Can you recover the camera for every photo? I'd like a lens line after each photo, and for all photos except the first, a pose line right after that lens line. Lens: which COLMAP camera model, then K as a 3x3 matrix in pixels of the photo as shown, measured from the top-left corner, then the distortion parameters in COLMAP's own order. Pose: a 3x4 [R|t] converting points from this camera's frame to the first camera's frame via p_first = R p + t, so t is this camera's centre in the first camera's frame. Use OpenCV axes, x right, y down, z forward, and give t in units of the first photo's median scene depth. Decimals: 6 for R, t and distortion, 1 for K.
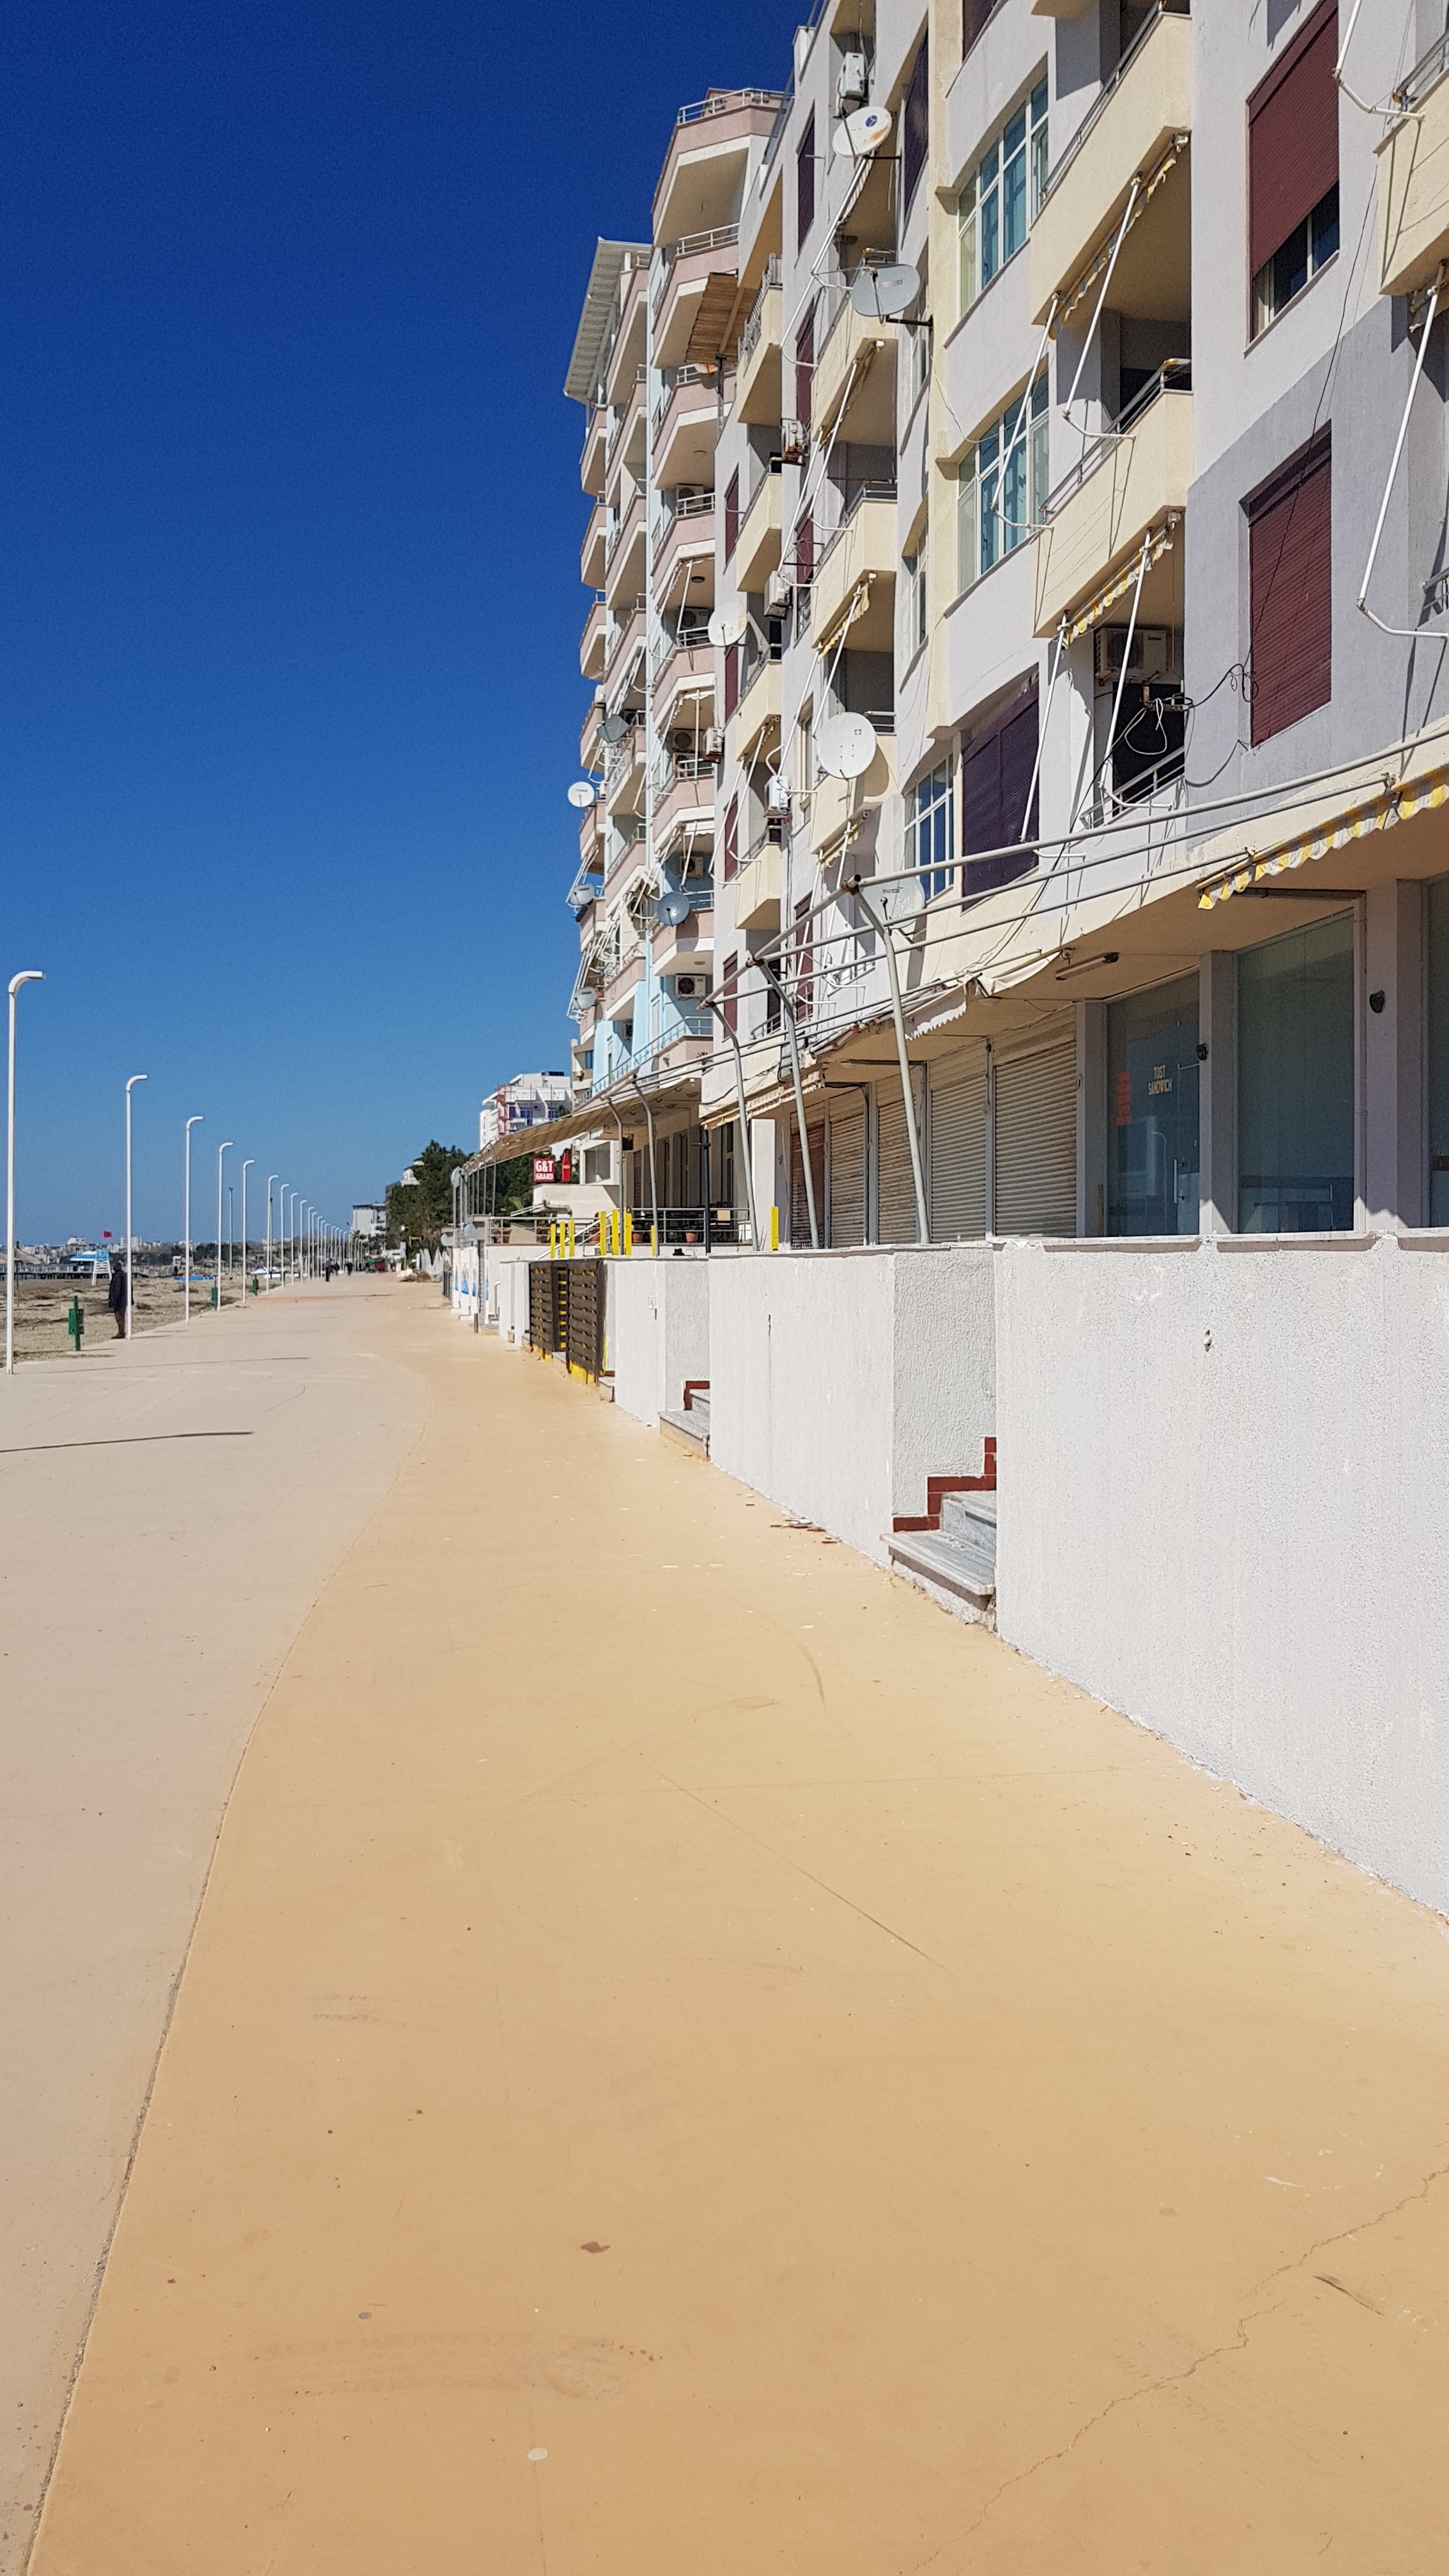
lens RADIAL K [[1980.5, 0, 738.7], [0, 1980.5, 1269.3], [0, 0, 1]] dist [-0.010585, 0.009708]
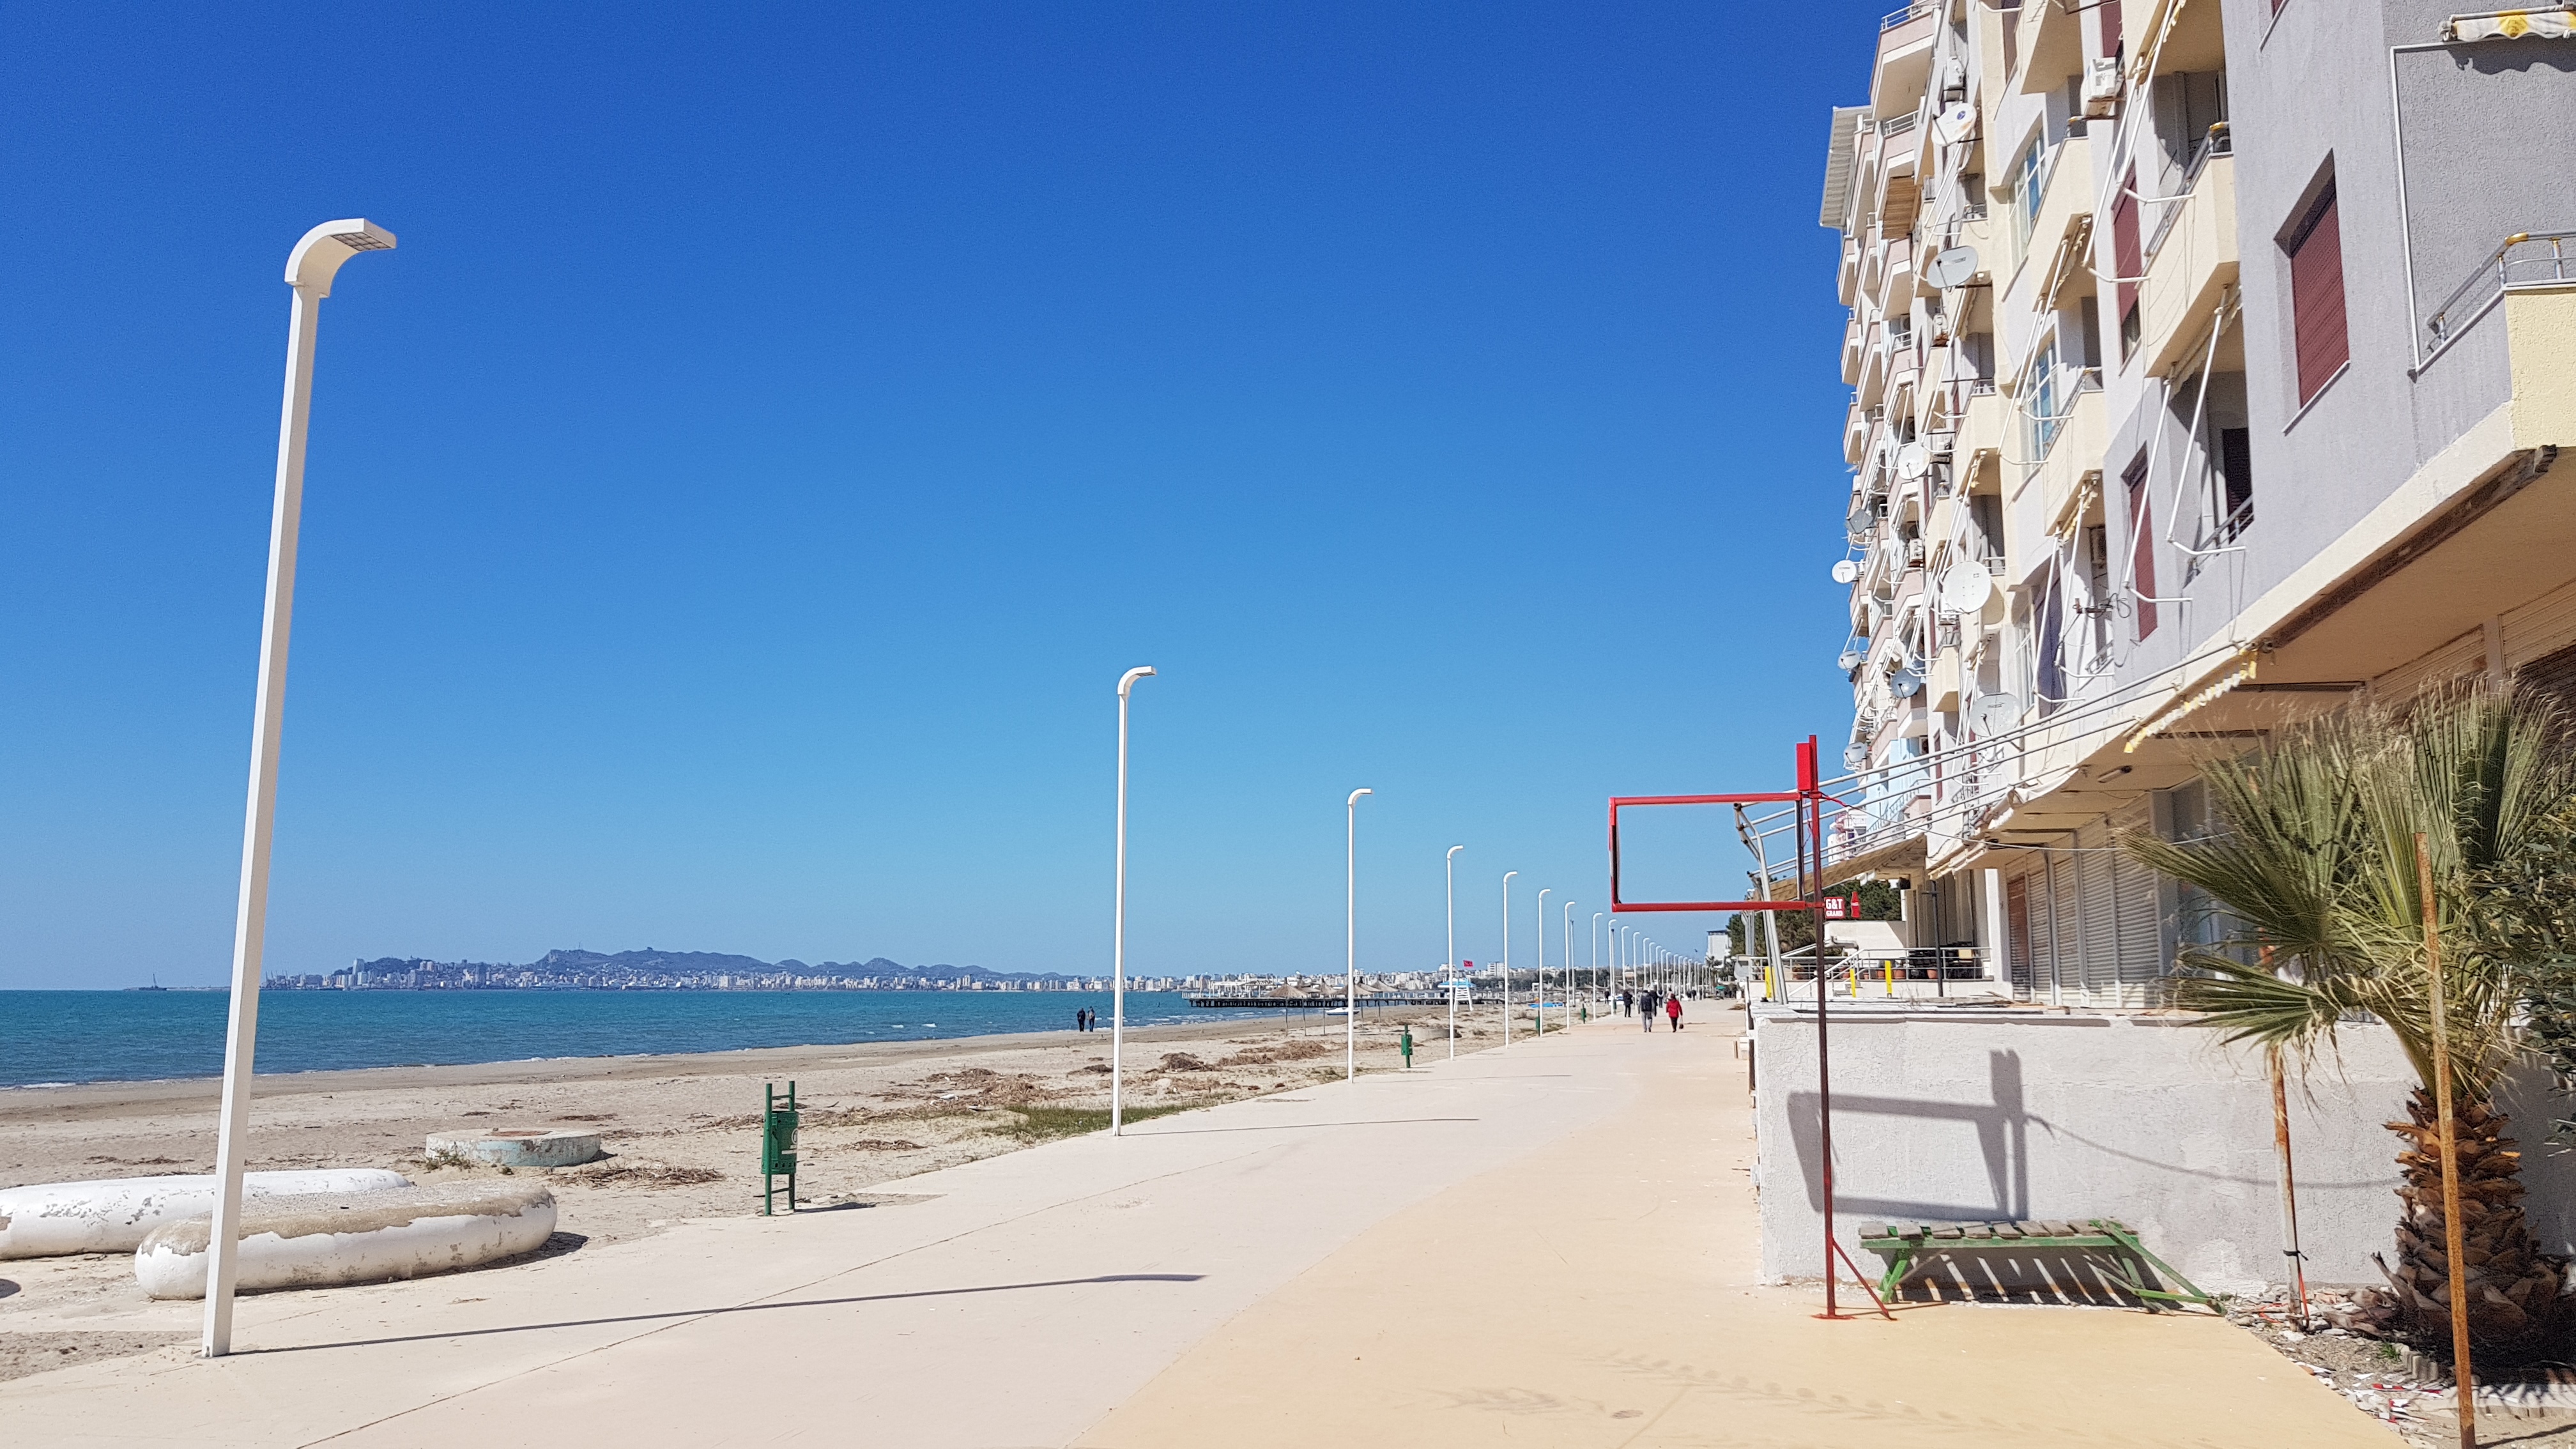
lens RADIAL K [[1980.5, 0, 1278.3], [0, 1980.5, 718.7], [0, 0, 1]] dist [-0.010585, 0.009708]
pose [[0.918158, -0.054454, -0.392455, 0.067582], [-0.000301, 0.990415, -0.138127, -0.003933], [0.396215, 0.126940, 0.909340, -0.145858]]
